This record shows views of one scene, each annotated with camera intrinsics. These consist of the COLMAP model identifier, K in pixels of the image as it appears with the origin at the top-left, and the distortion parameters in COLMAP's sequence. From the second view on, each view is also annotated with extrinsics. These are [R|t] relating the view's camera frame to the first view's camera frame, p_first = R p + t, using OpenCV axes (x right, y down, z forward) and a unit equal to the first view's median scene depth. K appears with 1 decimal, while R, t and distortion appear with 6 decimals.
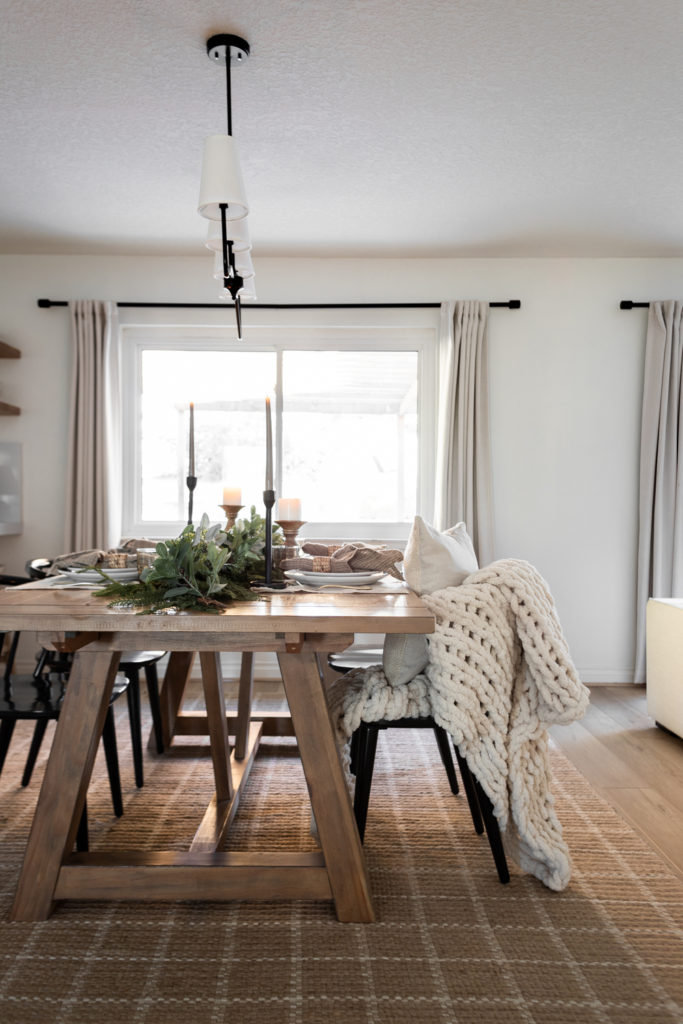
lens RADIAL K [[796.1, 0, 339.2], [0, 796.1, 504.7], [0, 0, 1]] dist [0.053959, -0.049721]
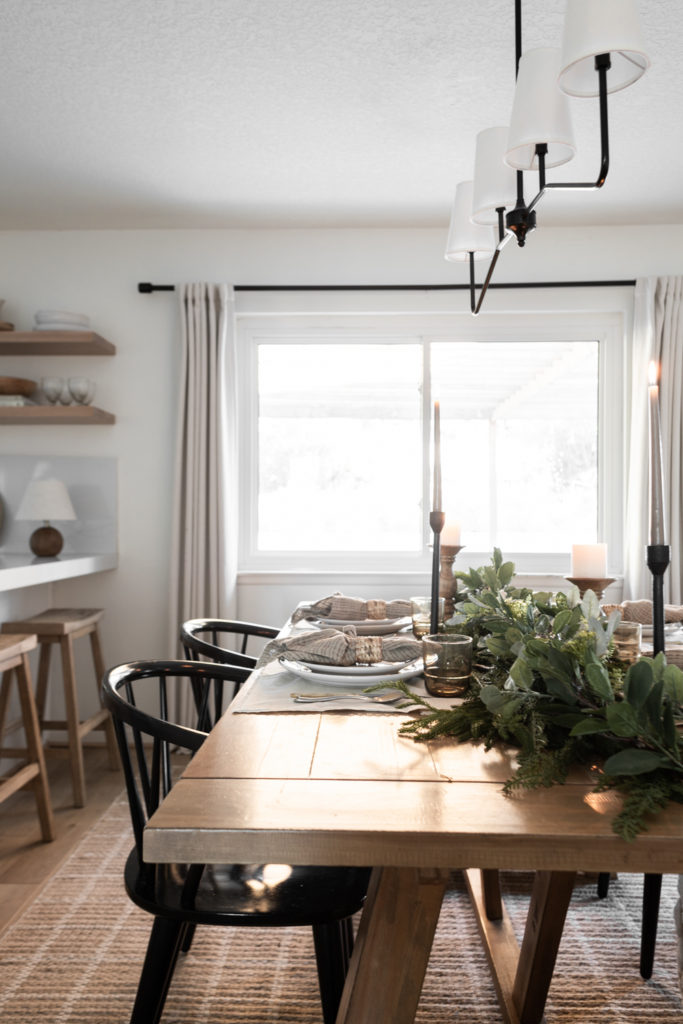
lens RADIAL K [[796.1, 0, 339.2], [0, 796.1, 504.7], [0, 0, 1]] dist [0.053959, -0.049721]
pose [[0.999634, -0.003112, -0.026861, -0.149729], [0.002882, 0.999959, -0.008614, -0.020965], [0.026887, 0.008534, 0.999602, 0.188798]]
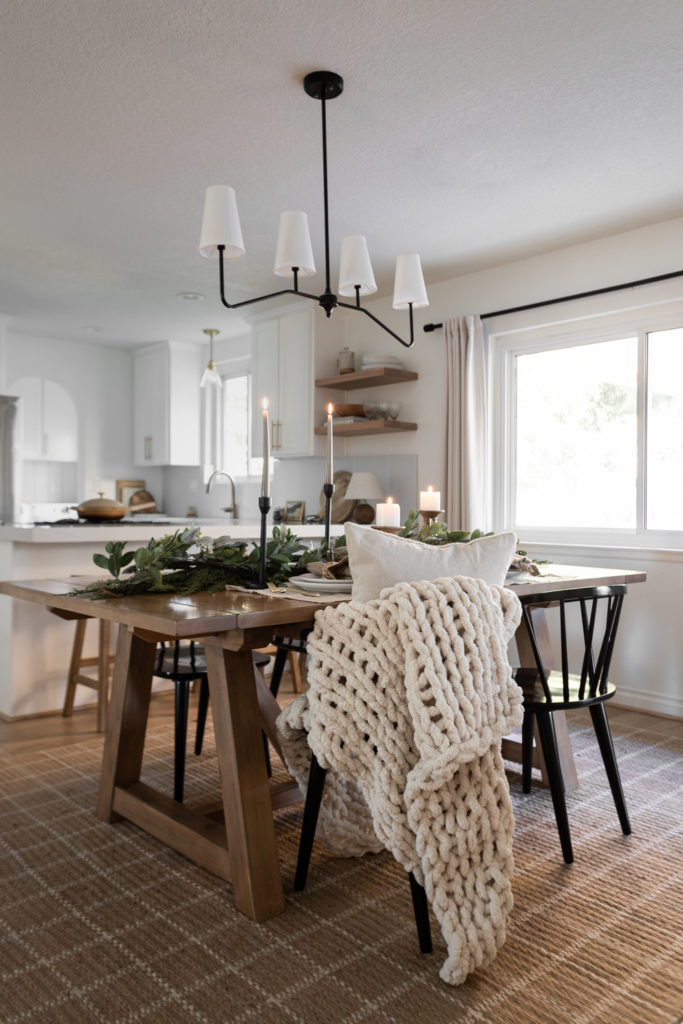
lens RADIAL K [[796.1, 0, 339.2], [0, 796.1, 504.7], [0, 0, 1]] dist [0.053959, -0.049721]
pose [[0.670826, -0.000418, -0.741615, 0.375090], [-0.002278, 0.999994, -0.002624, -0.002793], [0.741612, 0.003450, 0.670821, 0.169553]]
